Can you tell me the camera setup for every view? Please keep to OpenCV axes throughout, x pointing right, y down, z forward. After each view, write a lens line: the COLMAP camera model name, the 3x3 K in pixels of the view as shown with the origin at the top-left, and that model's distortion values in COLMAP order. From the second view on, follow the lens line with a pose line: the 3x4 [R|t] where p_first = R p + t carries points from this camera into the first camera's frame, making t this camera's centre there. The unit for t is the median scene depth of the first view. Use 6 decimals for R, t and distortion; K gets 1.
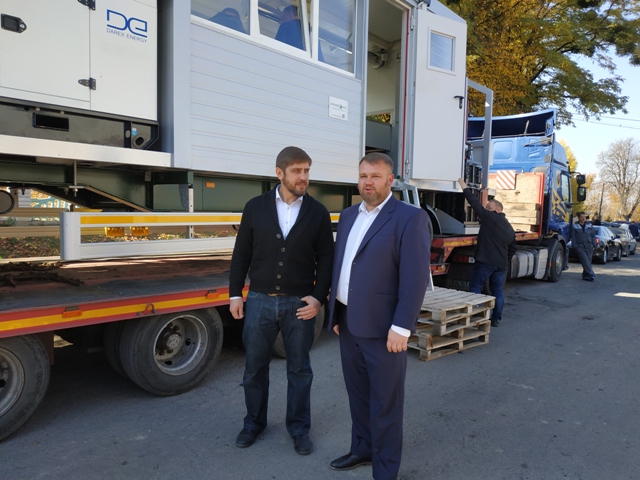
lens RADIAL K [[479.5, 0, 323.6], [0, 479.5, 244.8], [0, 0, 1]] dist [0.014927, -0.034315]
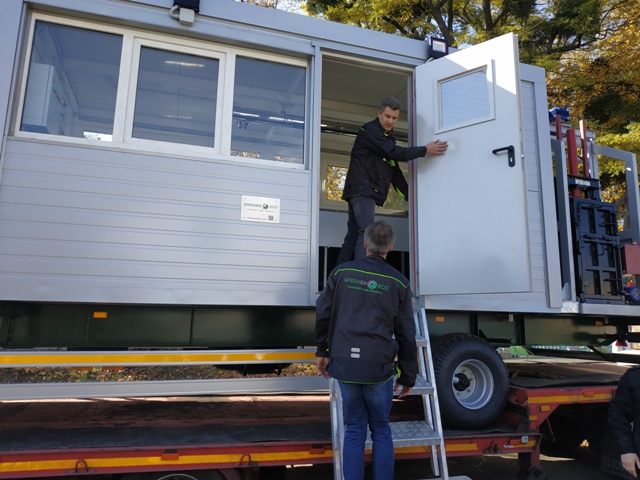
lens RADIAL K [[507.3, 0, 317.5], [0, 507.3, 239.0], [0, 0, 1]] dist [-0.007139, -0.010776]
pose [[0.860438, -0.112820, -0.496909, 0.213947], [-0.025982, 0.964199, -0.263905, -0.012638], [0.508893, 0.239984, 0.826702, 0.168683]]
